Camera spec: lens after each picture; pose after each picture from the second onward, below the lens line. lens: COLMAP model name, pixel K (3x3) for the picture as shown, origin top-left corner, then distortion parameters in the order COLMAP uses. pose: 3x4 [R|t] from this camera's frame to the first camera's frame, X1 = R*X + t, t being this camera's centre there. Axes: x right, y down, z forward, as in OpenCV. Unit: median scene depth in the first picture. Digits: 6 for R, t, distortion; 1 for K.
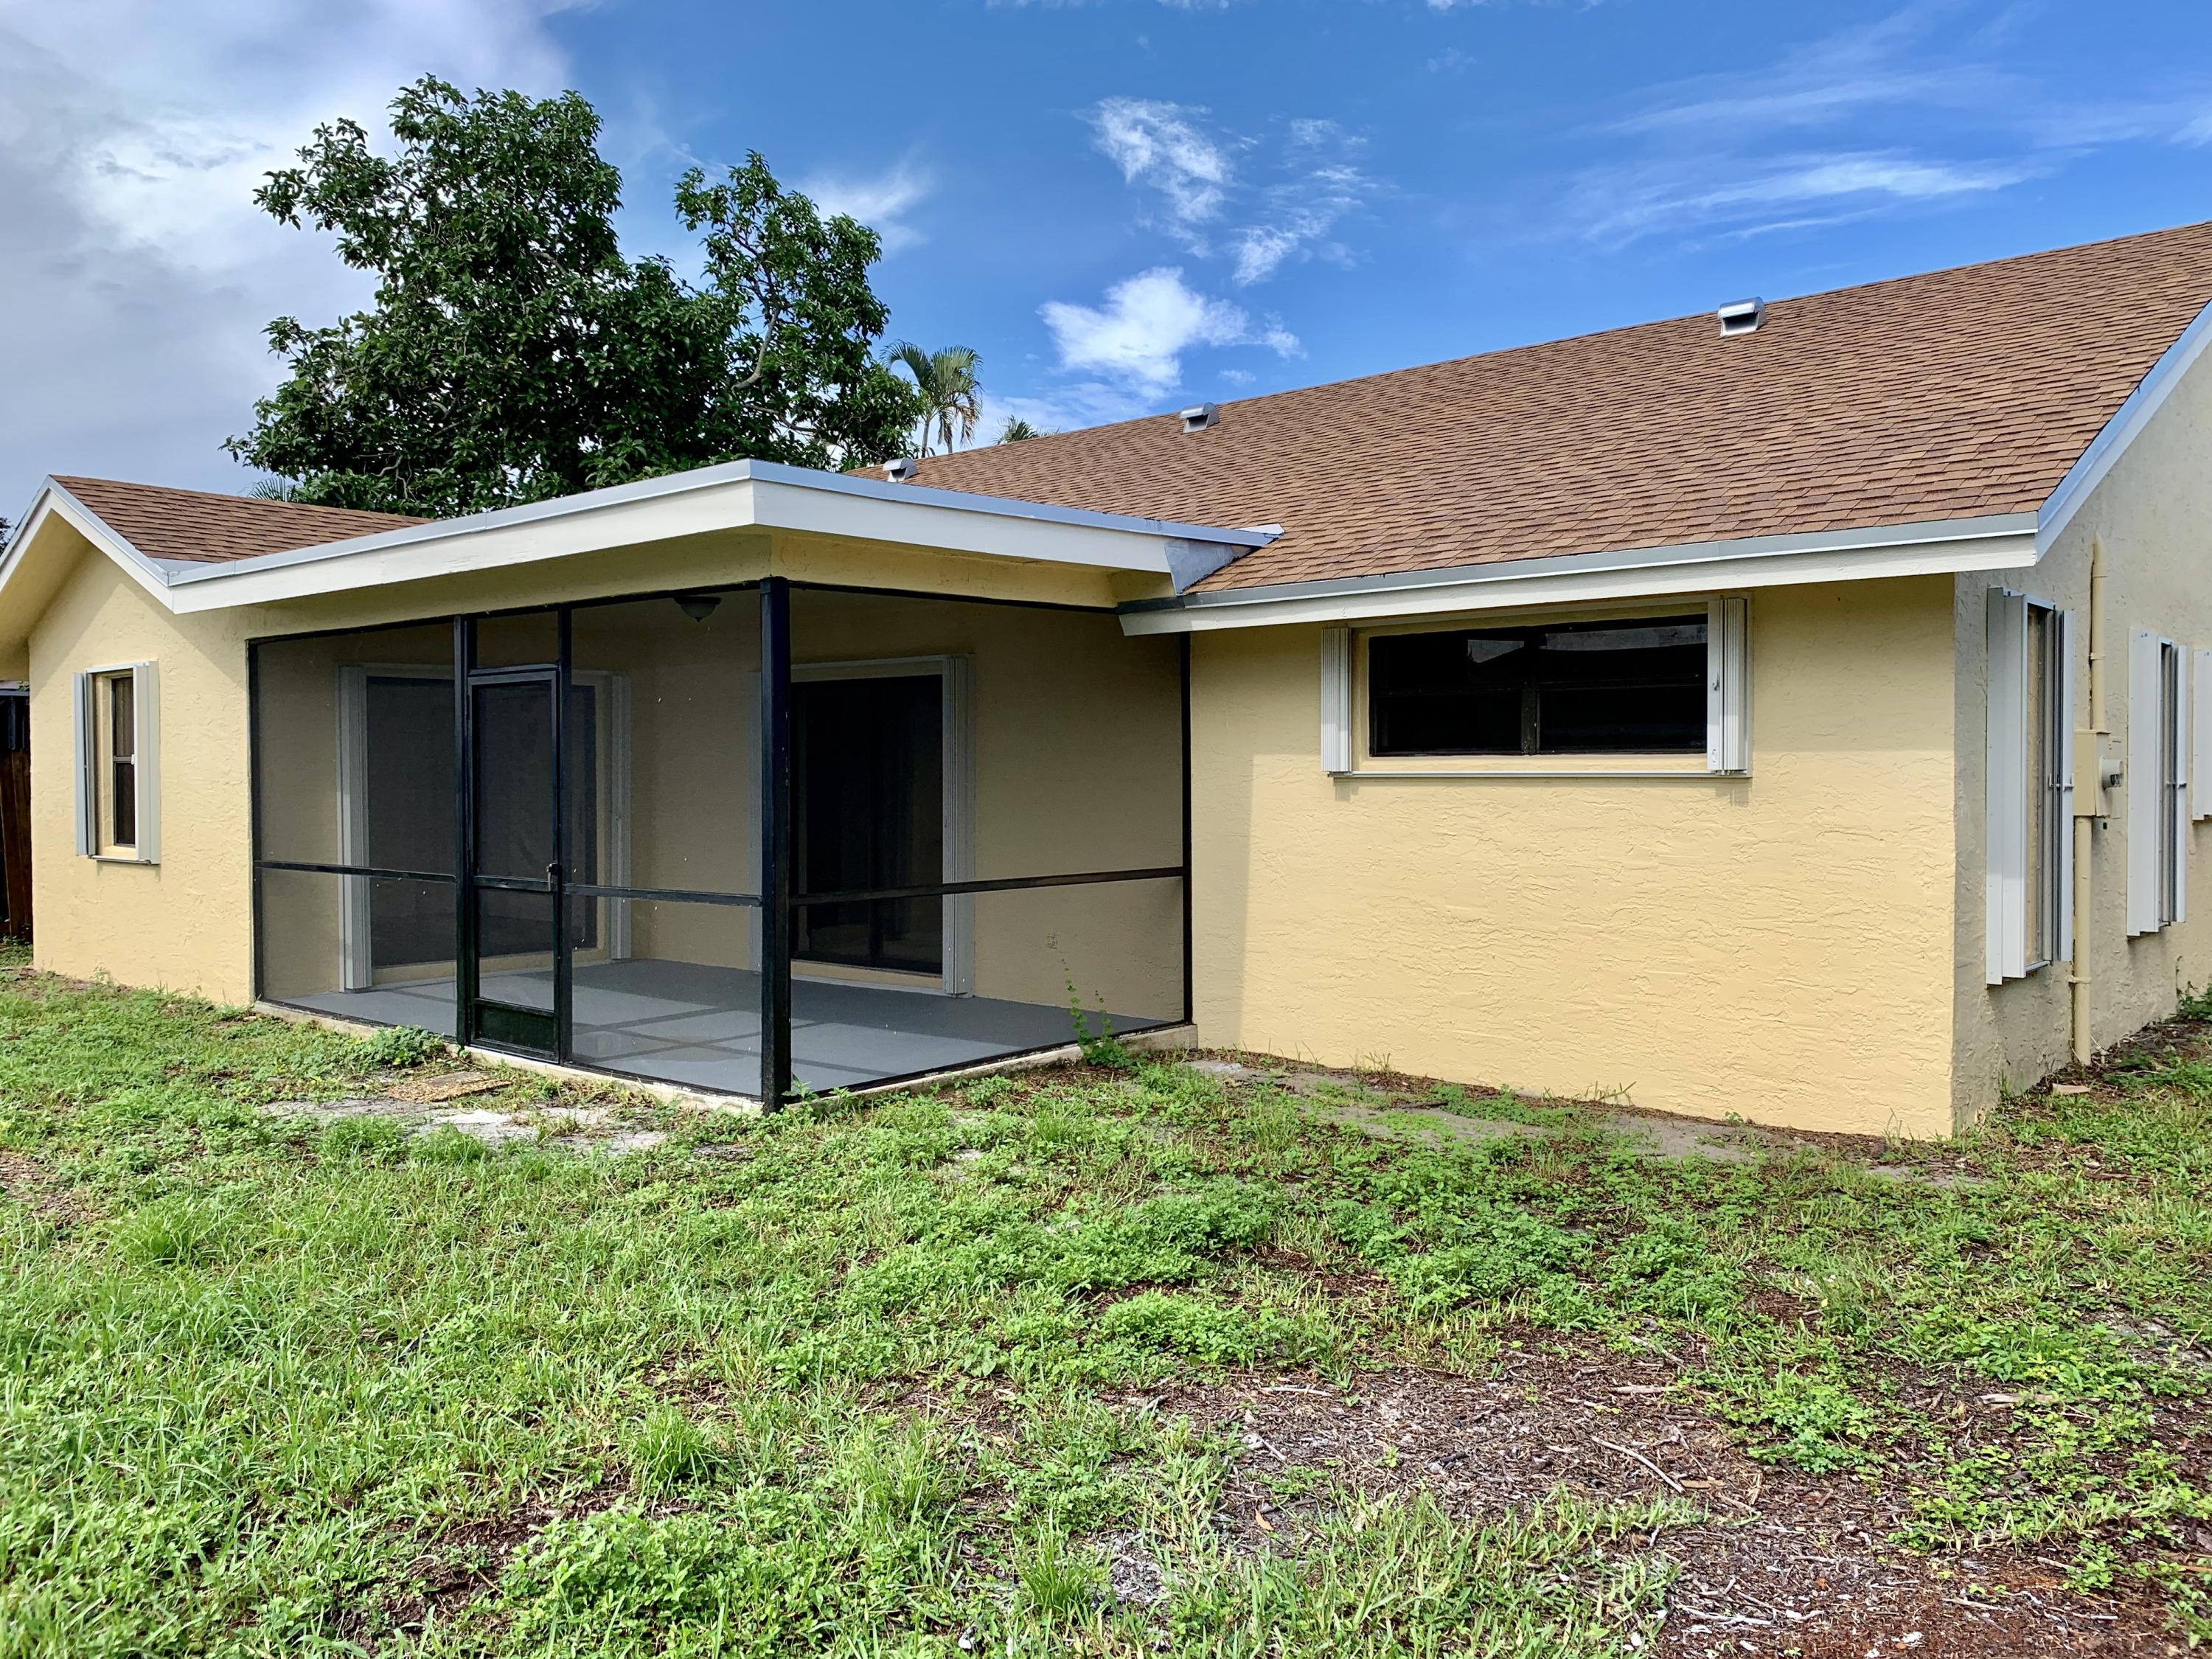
lens RADIAL K [[1693.9, 0, 1095.8], [0, 1693.9, 833.9], [0, 0, 1]] dist [0.030977, -0.016999]
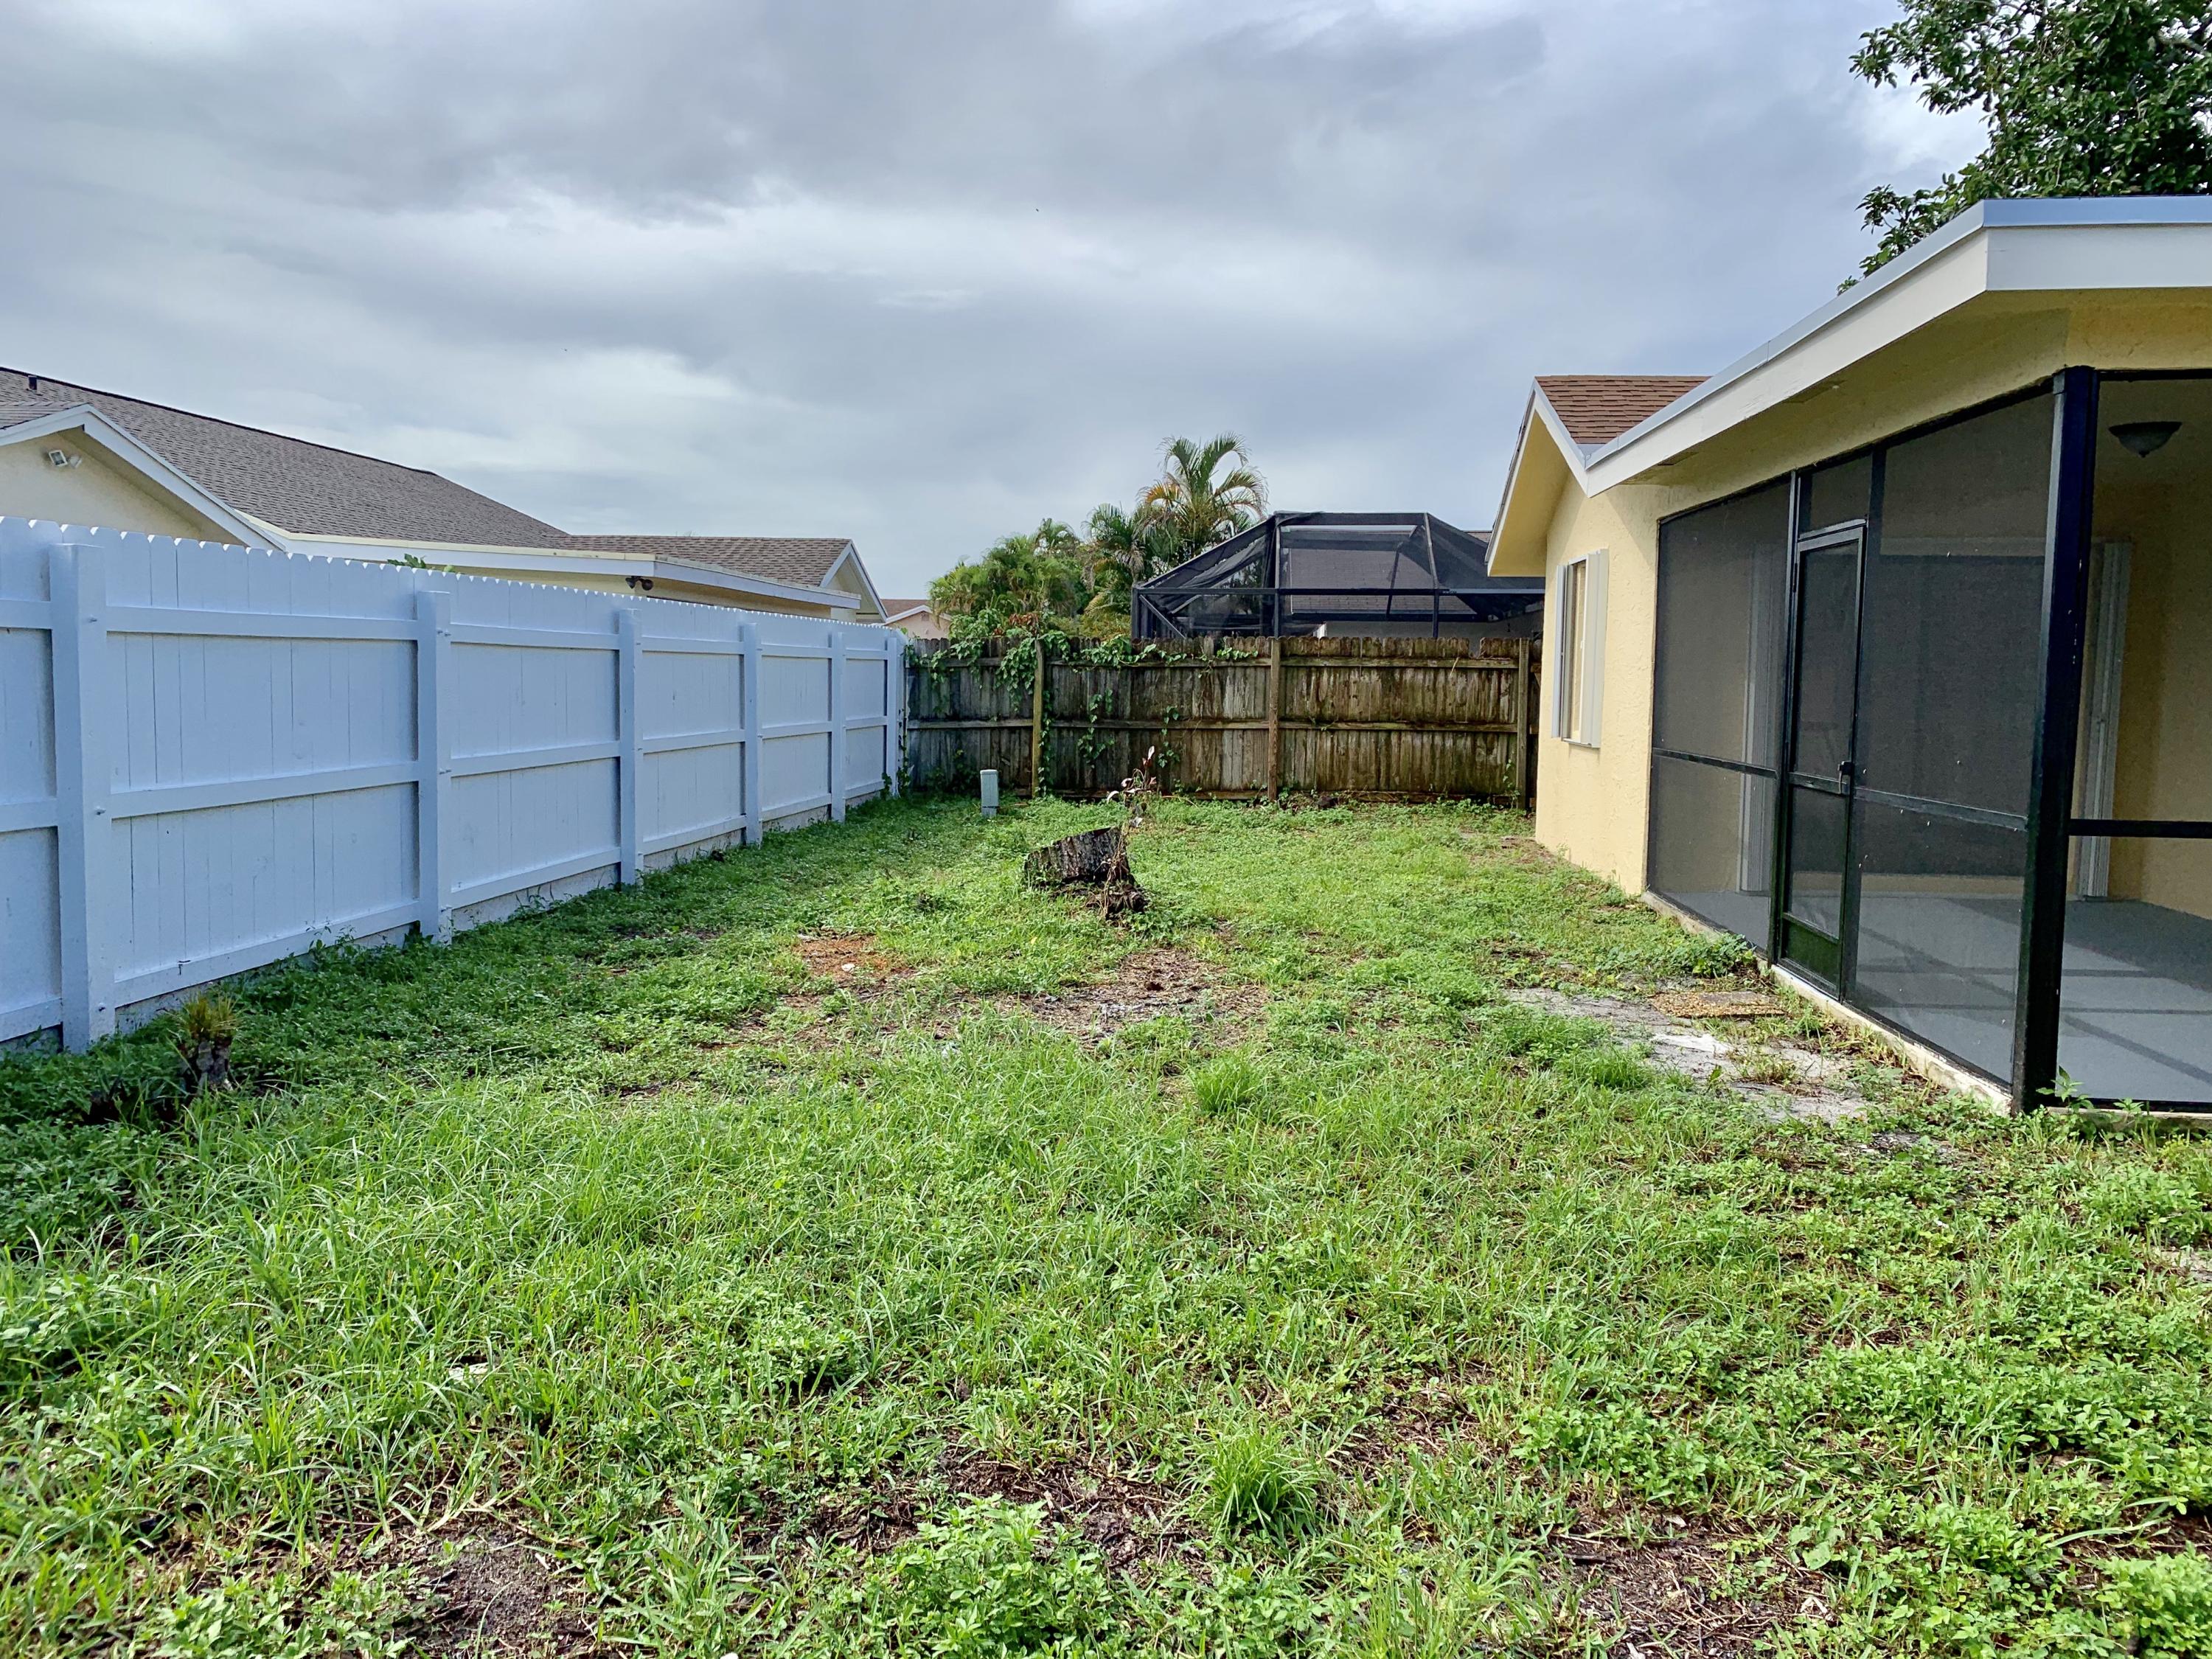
lens RADIAL K [[1693.9, 0, 1108.9], [0, 1693.9, 809.7], [0, 0, 1]] dist [0.030977, -0.016999]
pose [[0.592356, 0.079066, -0.801788, 0.125837], [-0.047938, 0.996869, 0.062886, 0.005597], [0.804249, 0.001185, 0.594291, 0.197835]]
